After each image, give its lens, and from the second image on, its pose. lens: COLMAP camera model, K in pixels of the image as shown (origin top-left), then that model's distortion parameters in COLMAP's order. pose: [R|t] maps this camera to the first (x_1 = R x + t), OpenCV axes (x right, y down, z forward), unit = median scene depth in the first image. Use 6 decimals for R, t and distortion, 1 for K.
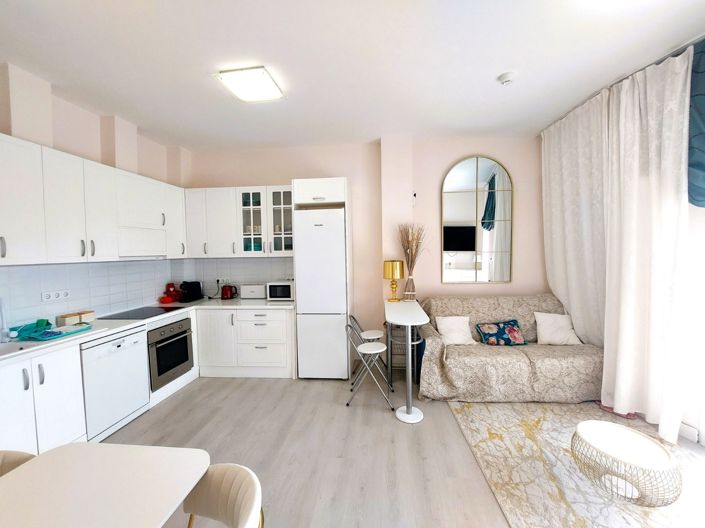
lens RADIAL K [[284.8, 0, 349.6], [0, 284.8, 262.2], [0, 0, 1]] dist [-0.013966, -0.000003]
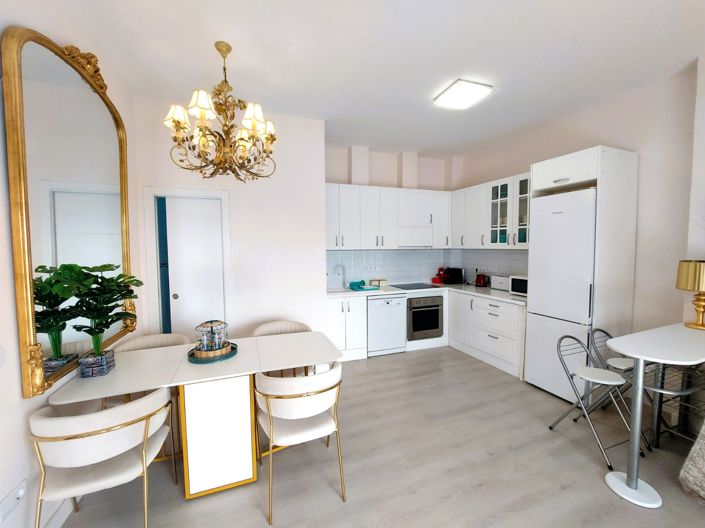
lens RADIAL K [[284.8, 0, 349.6], [0, 284.8, 262.2], [0, 0, 1]] dist [-0.013966, -0.000003]
pose [[0.430827, 0.066093, -0.900011, 0.385396], [-0.034242, 0.997794, 0.056882, -0.010989], [0.901785, 0.006311, 0.432139, 0.086535]]
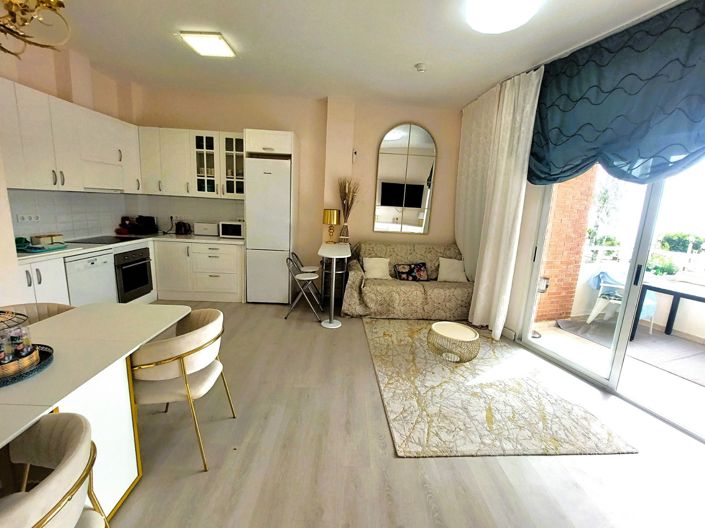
lens RADIAL K [[308.8, 0, 352.5], [0, 308.8, 264.0], [0, 0, 1]] dist [-0.016173, -0.000155]
pose [[0.988665, 0.044881, 0.143271, 0.069897], [-0.066606, 0.986341, 0.150648, 0.022219], [-0.134553, -0.158484, 0.978151, -0.321004]]
